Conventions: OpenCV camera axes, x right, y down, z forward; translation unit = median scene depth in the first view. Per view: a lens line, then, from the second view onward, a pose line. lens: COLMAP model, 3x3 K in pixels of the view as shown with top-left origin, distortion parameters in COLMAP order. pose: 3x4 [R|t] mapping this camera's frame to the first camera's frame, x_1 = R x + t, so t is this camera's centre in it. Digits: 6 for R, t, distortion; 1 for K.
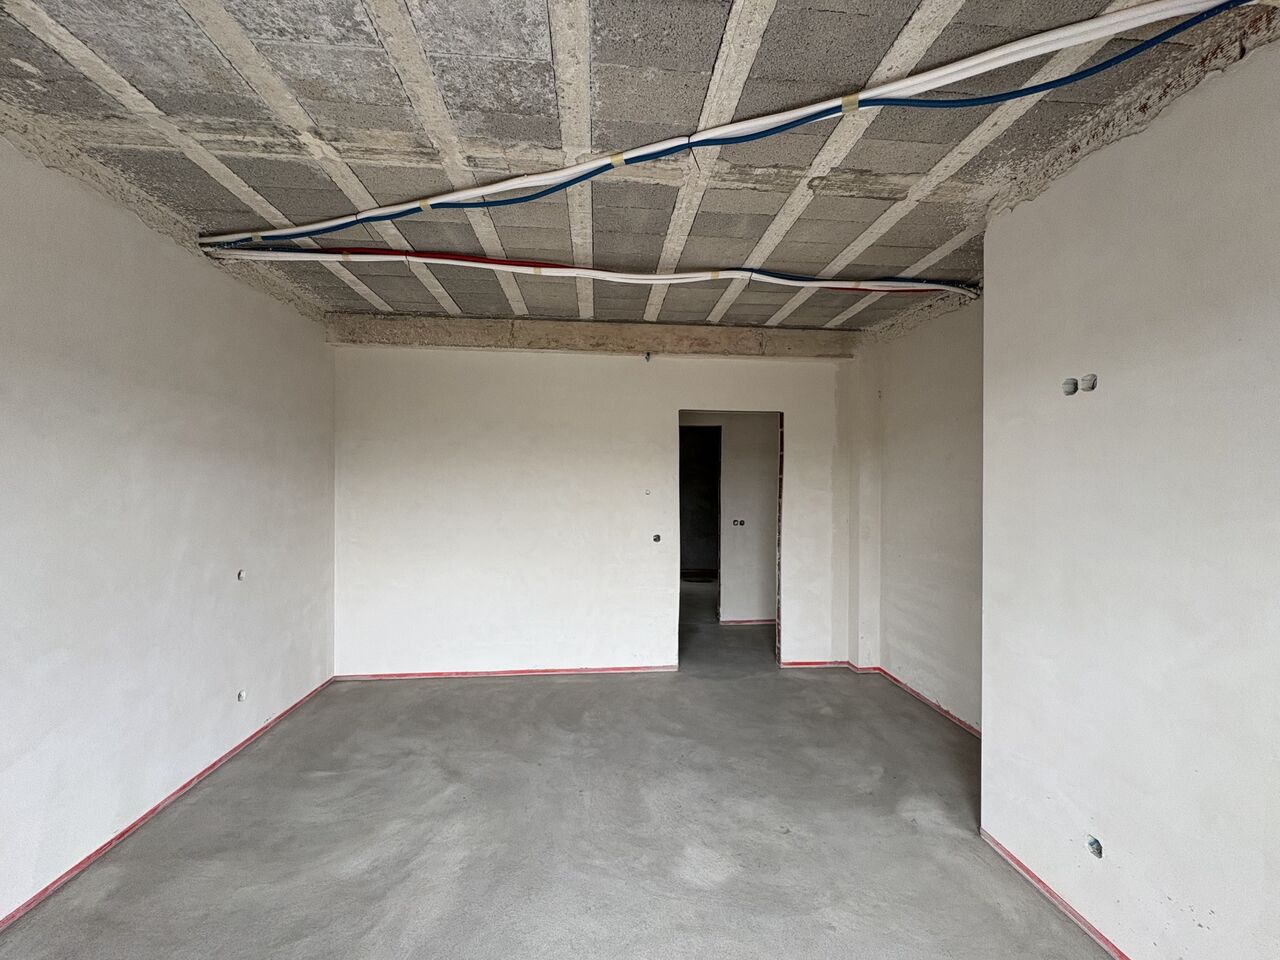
lens RADIAL K [[507.4, 0, 638.7], [0, 507.4, 480.9], [0, 0, 1]] dist [0.000744, 0.000334]
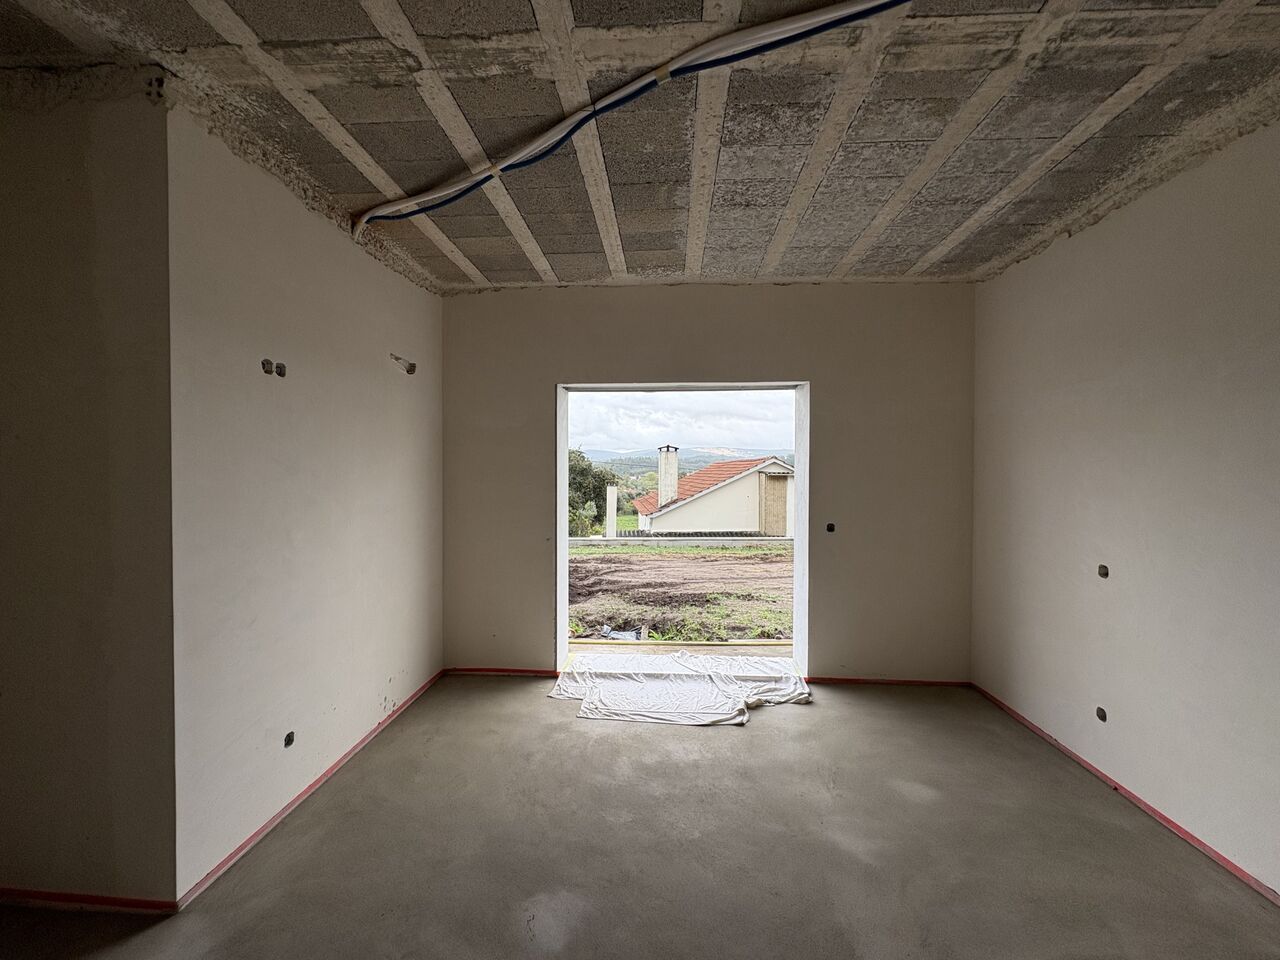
lens RADIAL K [[507.4, 0, 638.7], [0, 507.4, 480.9], [0, 0, 1]] dist [0.000744, 0.000334]
pose [[-0.988978, -0.010620, 0.147681, -0.134227], [-0.008898, 0.999885, 0.012318, 0.046531], [-0.147795, 0.010869, -0.988958, 1.970364]]
